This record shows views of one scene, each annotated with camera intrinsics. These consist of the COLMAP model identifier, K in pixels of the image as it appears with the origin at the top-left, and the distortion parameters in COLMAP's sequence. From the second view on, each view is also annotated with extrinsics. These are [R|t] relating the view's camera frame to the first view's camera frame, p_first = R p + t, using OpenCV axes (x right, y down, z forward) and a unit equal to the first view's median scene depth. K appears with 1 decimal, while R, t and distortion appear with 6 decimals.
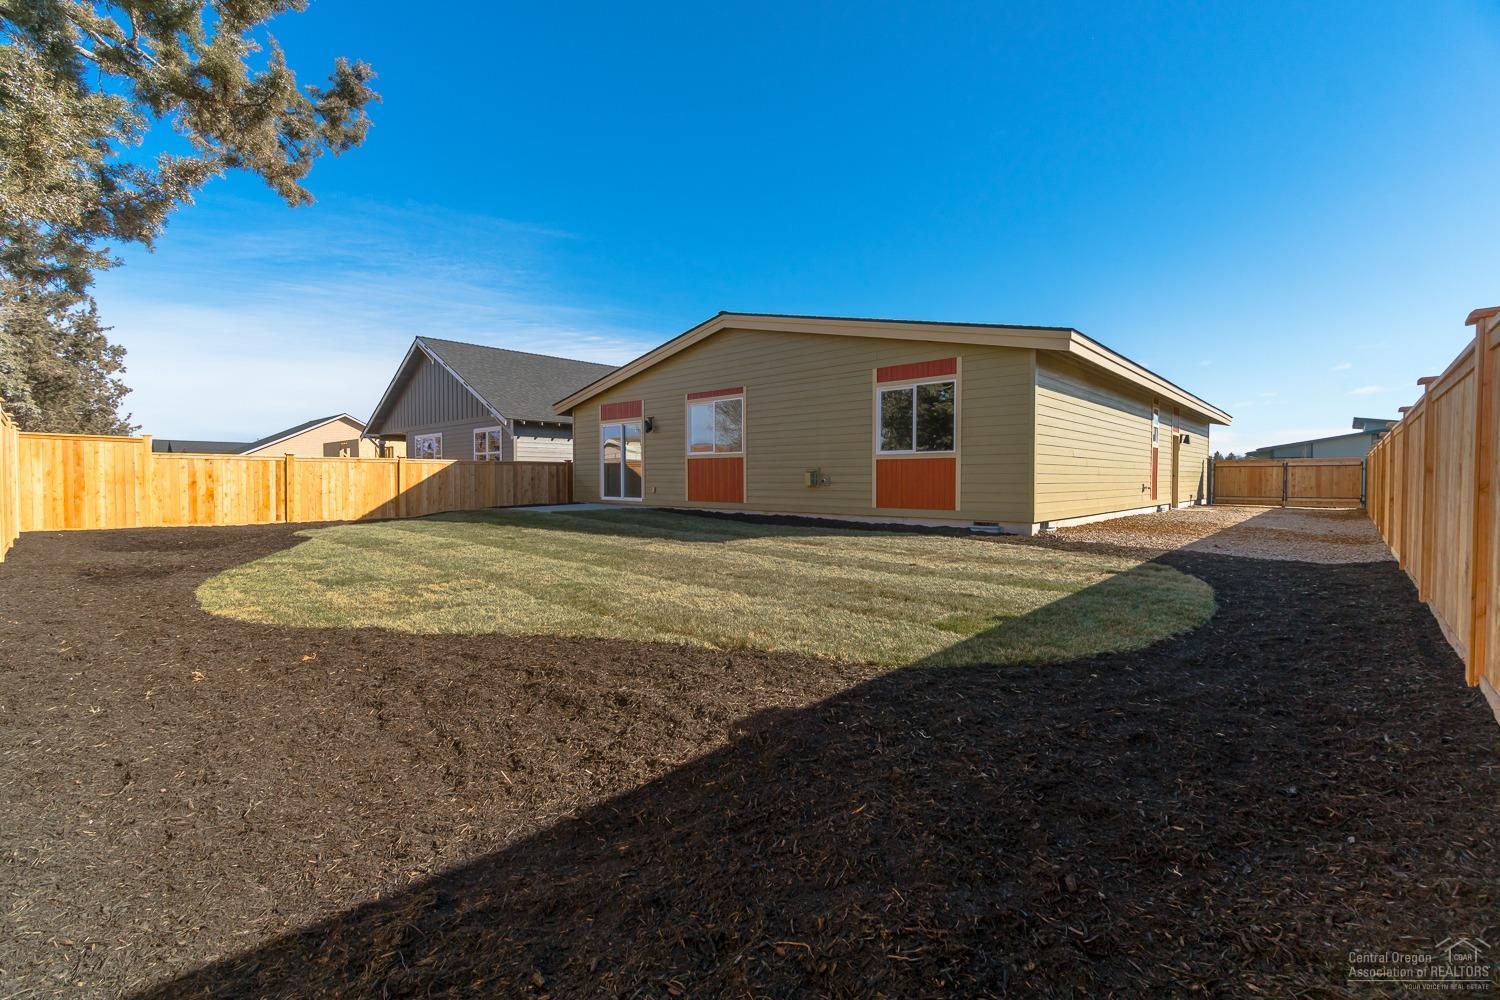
lens RADIAL K [[636.2, 0, 750.0], [0, 636.2, 500.0], [0, 0, 1]] dist [0.002254, 0.000117]
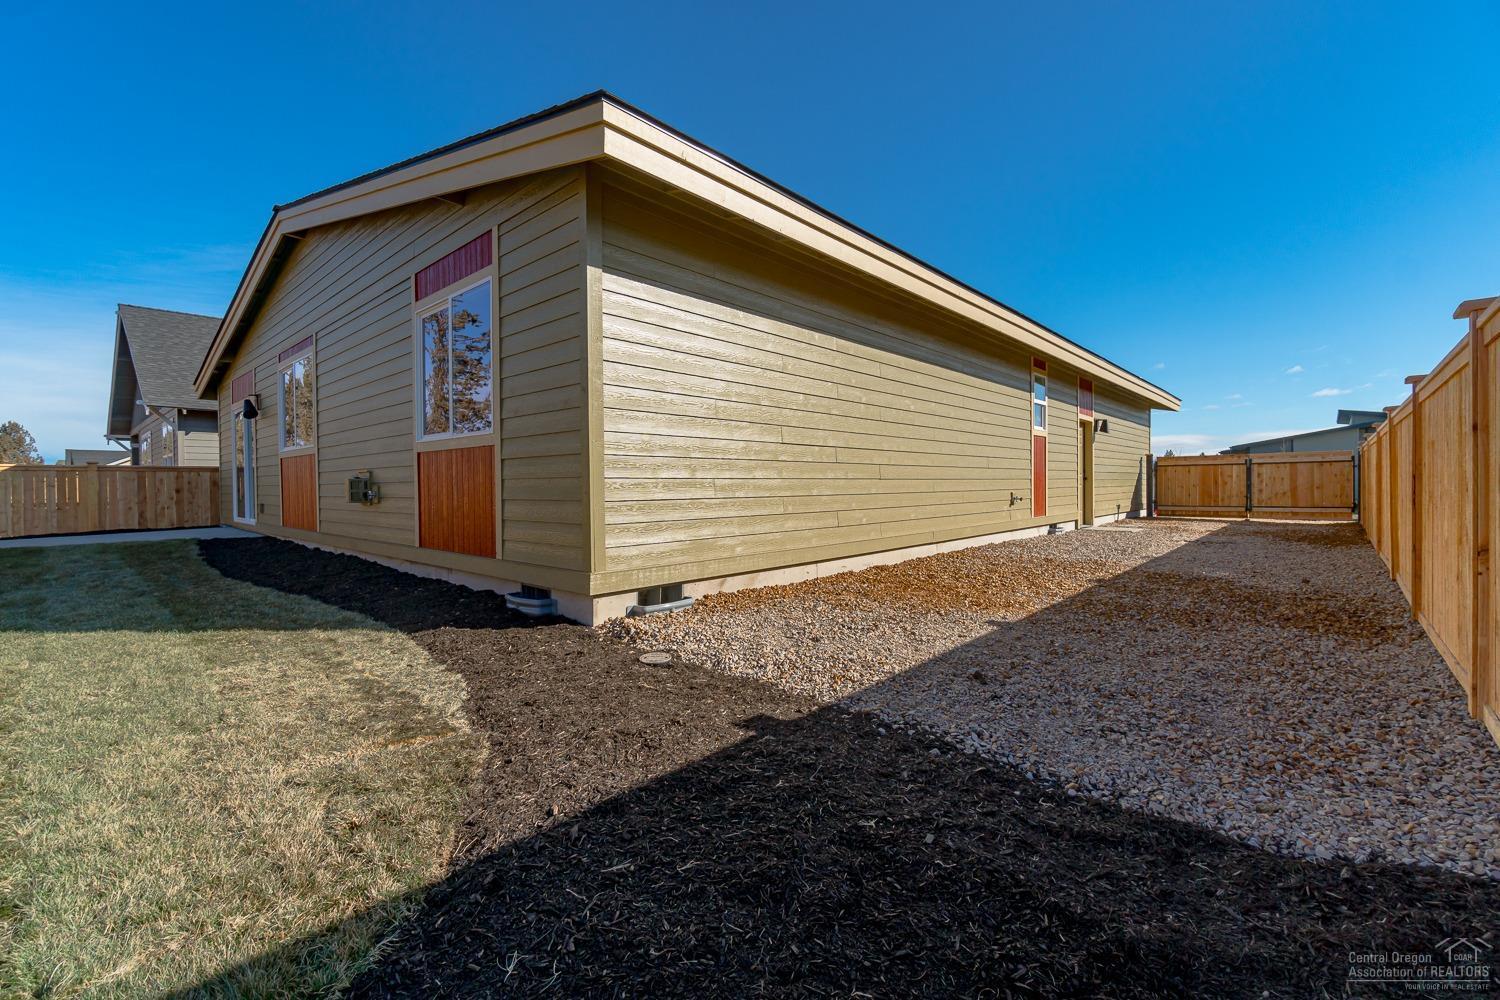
lens RADIAL K [[637.9, 0, 750.0], [0, 637.9, 500.0], [0, 0, 1]] dist [-0.016769, 0.017853]
pose [[0.999902, -0.009293, 0.010440, 0.289967], [0.009390, 0.999913, -0.009294, -0.011635], [-0.010353, 0.009391, 0.999902, 0.308698]]
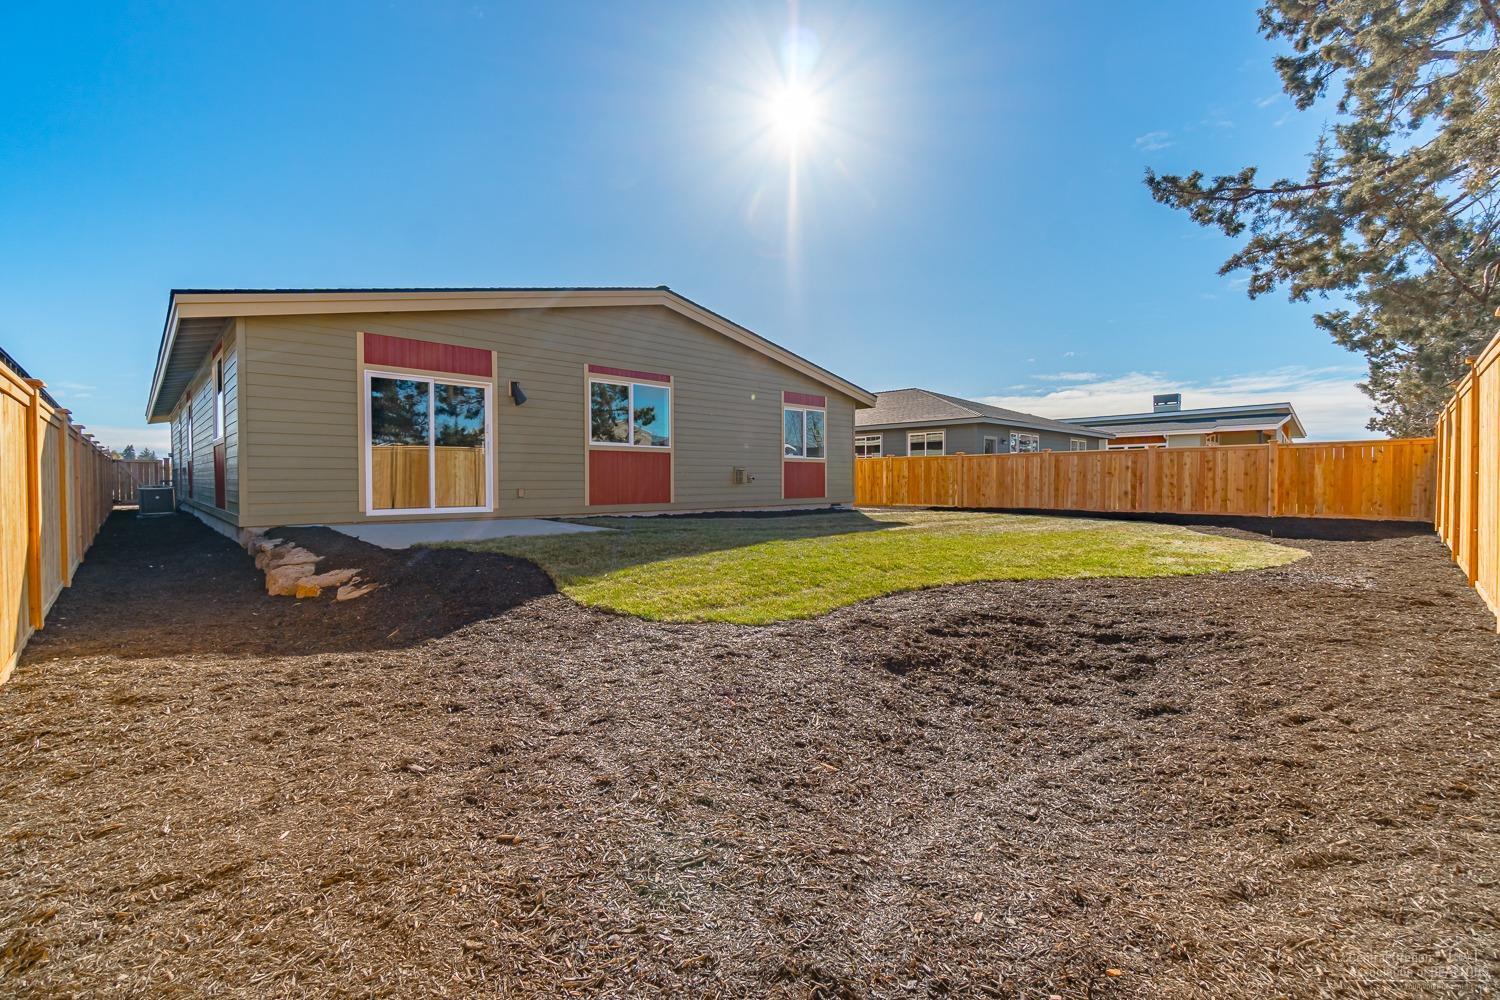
lens RADIAL K [[636.2, 0, 750.0], [0, 636.2, 500.0], [0, 0, 1]] dist [0.002254, 0.000117]
pose [[0.055090, -0.034744, 0.997877, -0.696986], [0.033062, 0.998910, 0.032955, -0.019318], [-0.997934, 0.031177, 0.056179, 0.631866]]
